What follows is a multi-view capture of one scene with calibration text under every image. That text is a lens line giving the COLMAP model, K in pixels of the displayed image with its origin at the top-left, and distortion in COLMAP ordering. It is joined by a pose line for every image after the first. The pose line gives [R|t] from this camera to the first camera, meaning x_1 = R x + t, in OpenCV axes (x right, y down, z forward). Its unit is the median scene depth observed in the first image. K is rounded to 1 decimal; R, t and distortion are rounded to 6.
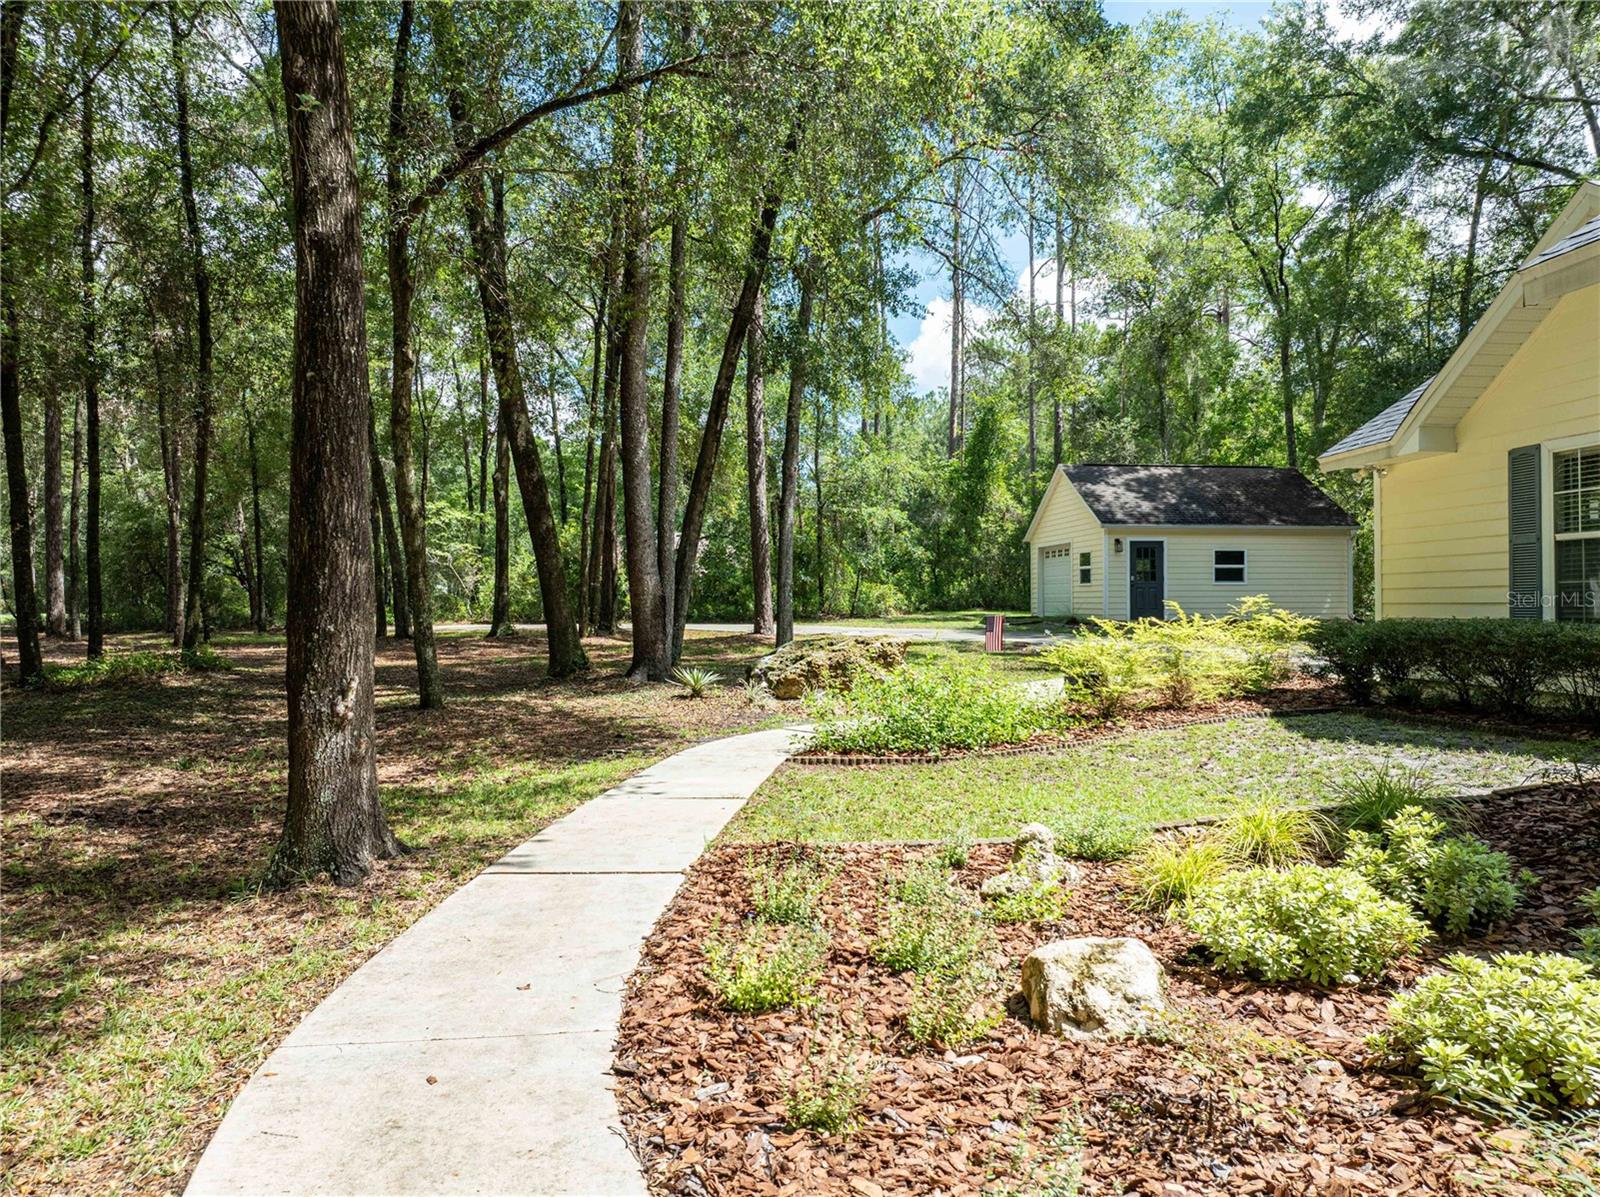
lens RADIAL K [[1134.1, 0, 808.5], [0, 1134.1, 599.1], [0, 0, 1]] dist [-0.070839, 0.038626]
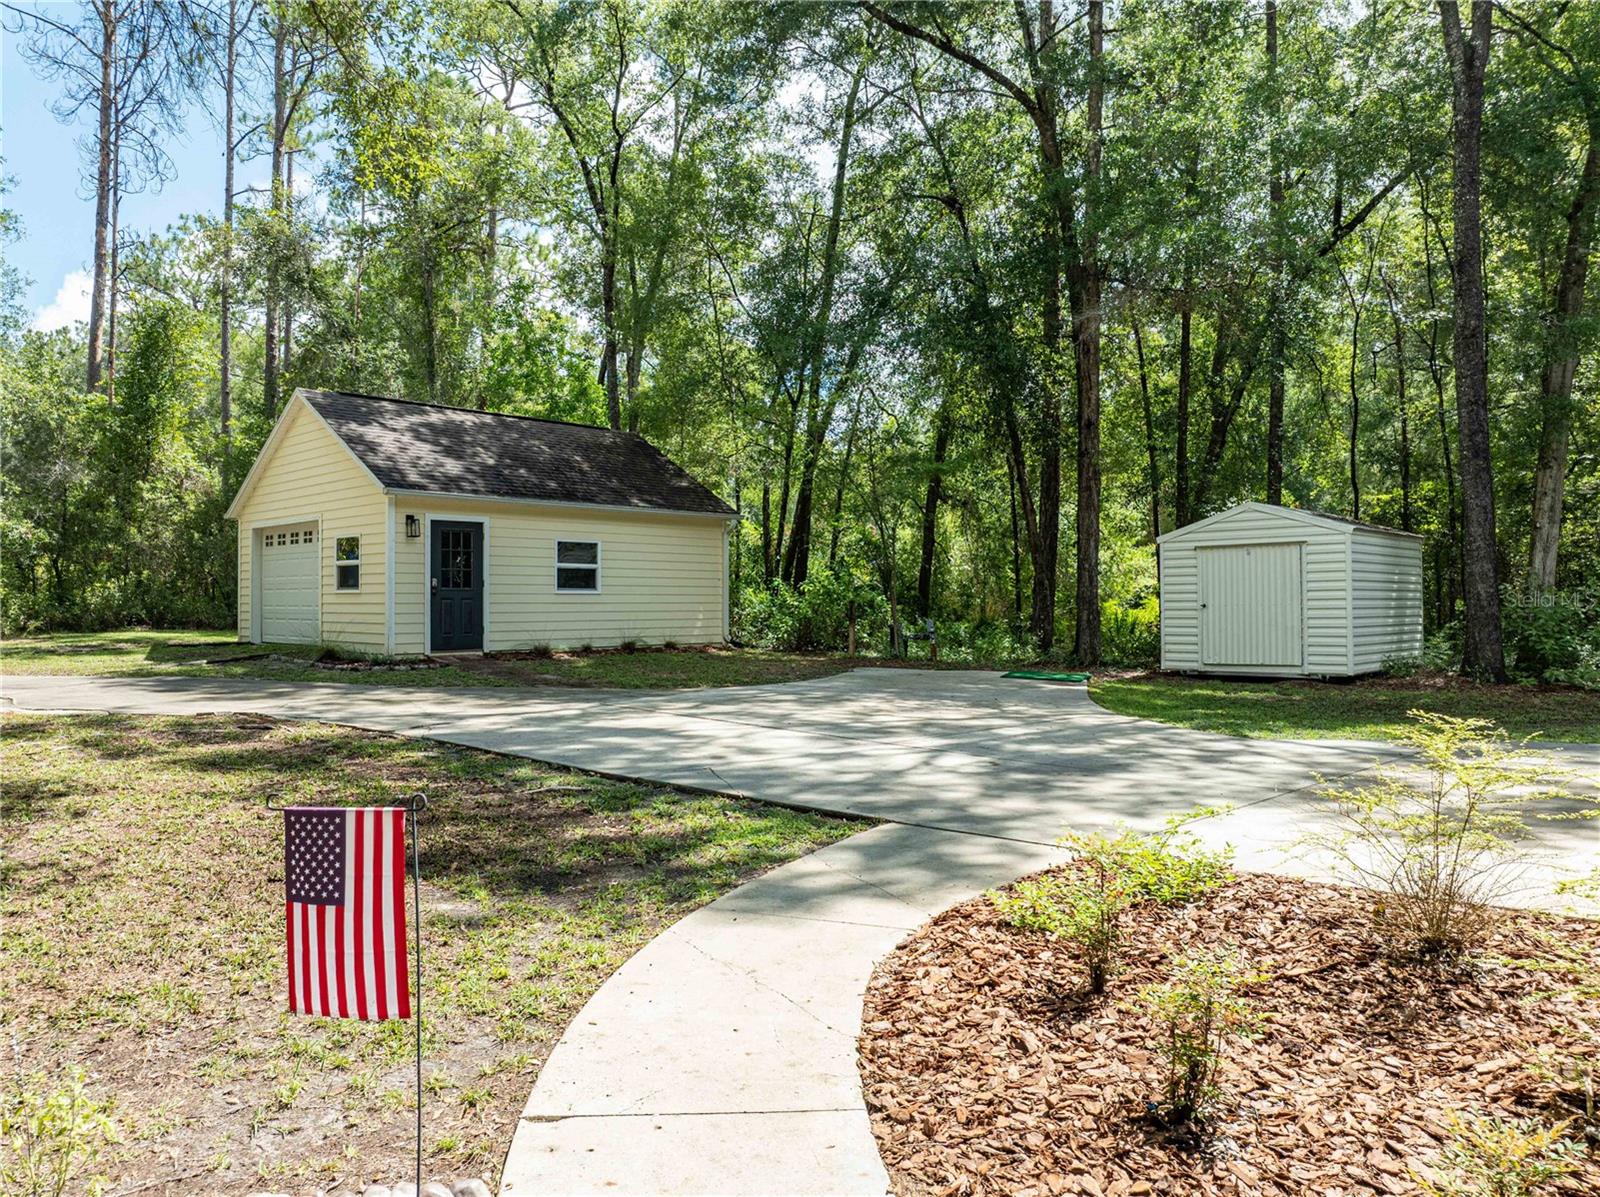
lens RADIAL K [[1132.8, 0, 807.6], [0, 1132.8, 600.7], [0, 0, 1]] dist [-0.072432, 0.046177]
pose [[0.766293, 0.002417, 0.642487, 0.052334], [-0.003442, 0.999994, 0.000344, -0.009104], [-0.642482, -0.002475, 0.766297, 0.391958]]
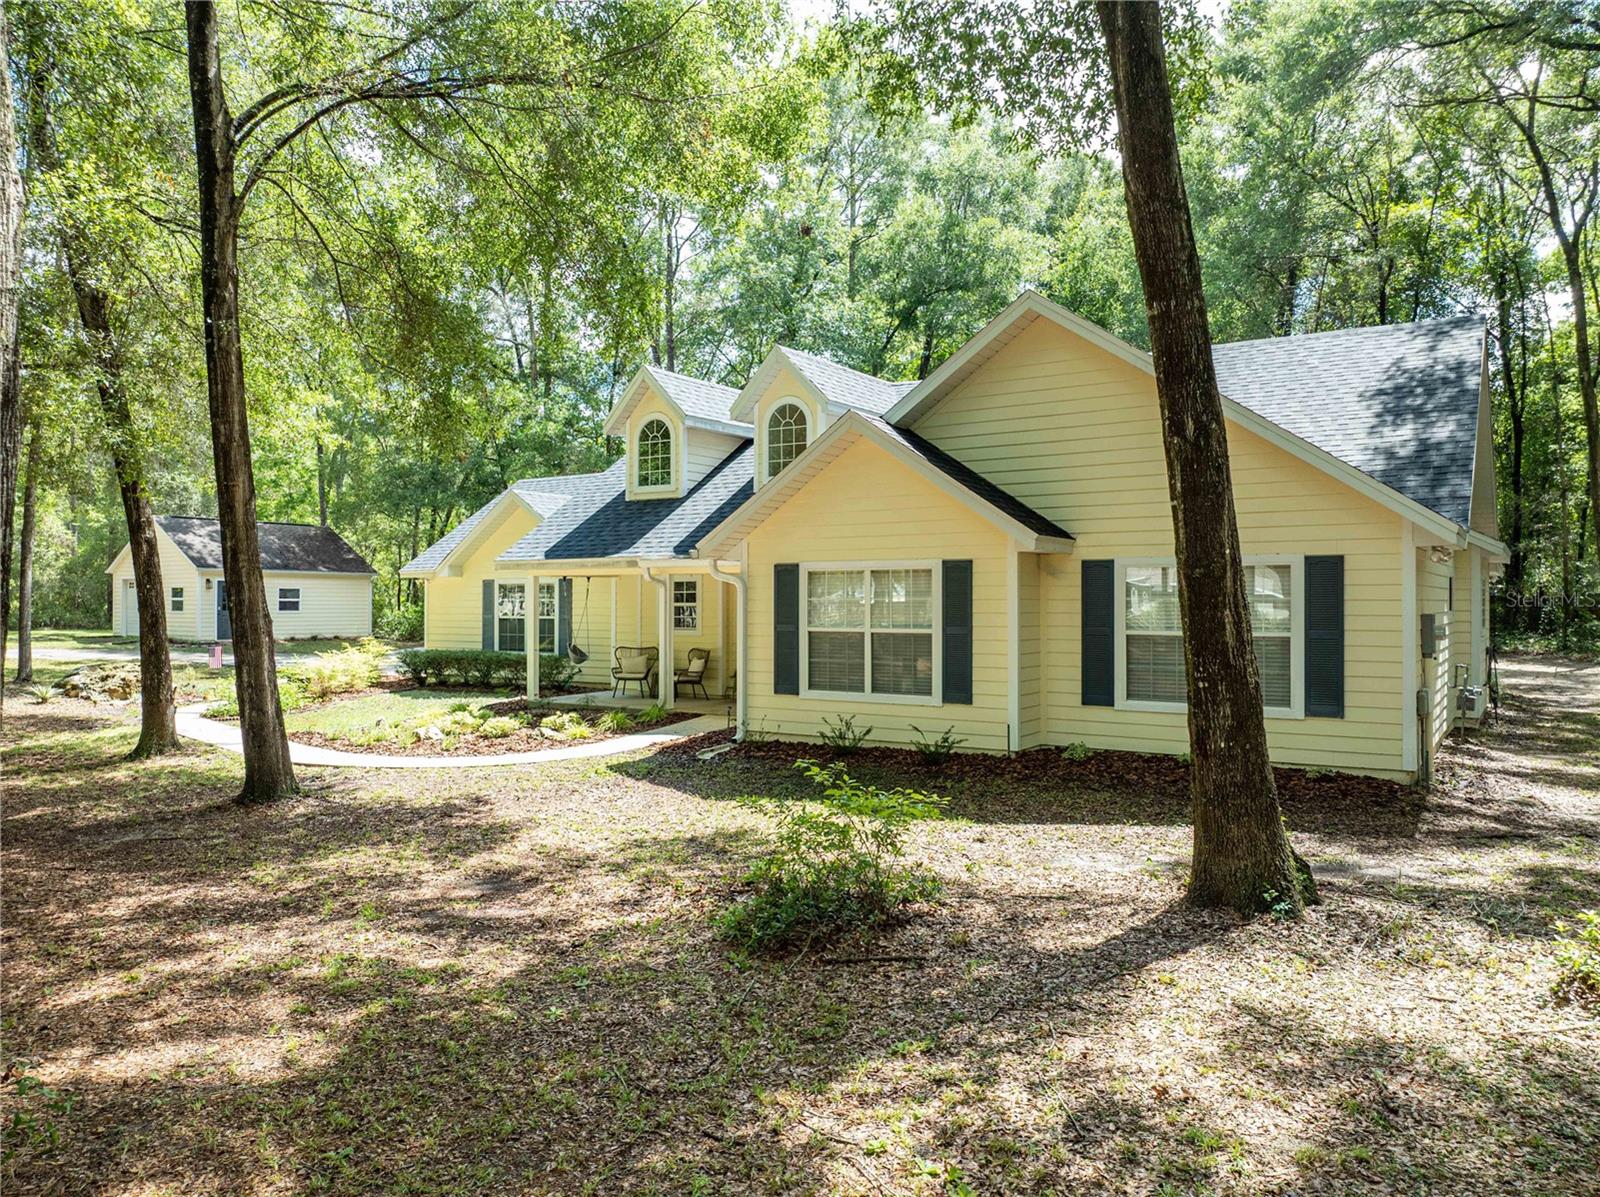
lens RADIAL K [[1134.1, 0, 808.5], [0, 1134.1, 599.1], [0, 0, 1]] dist [-0.070839, 0.038626]
pose [[0.643634, 0.010301, 0.765264, -0.264513], [-0.010356, 0.999935, -0.004750, -0.028952], [-0.765263, -0.004867, 0.643699, -0.376662]]
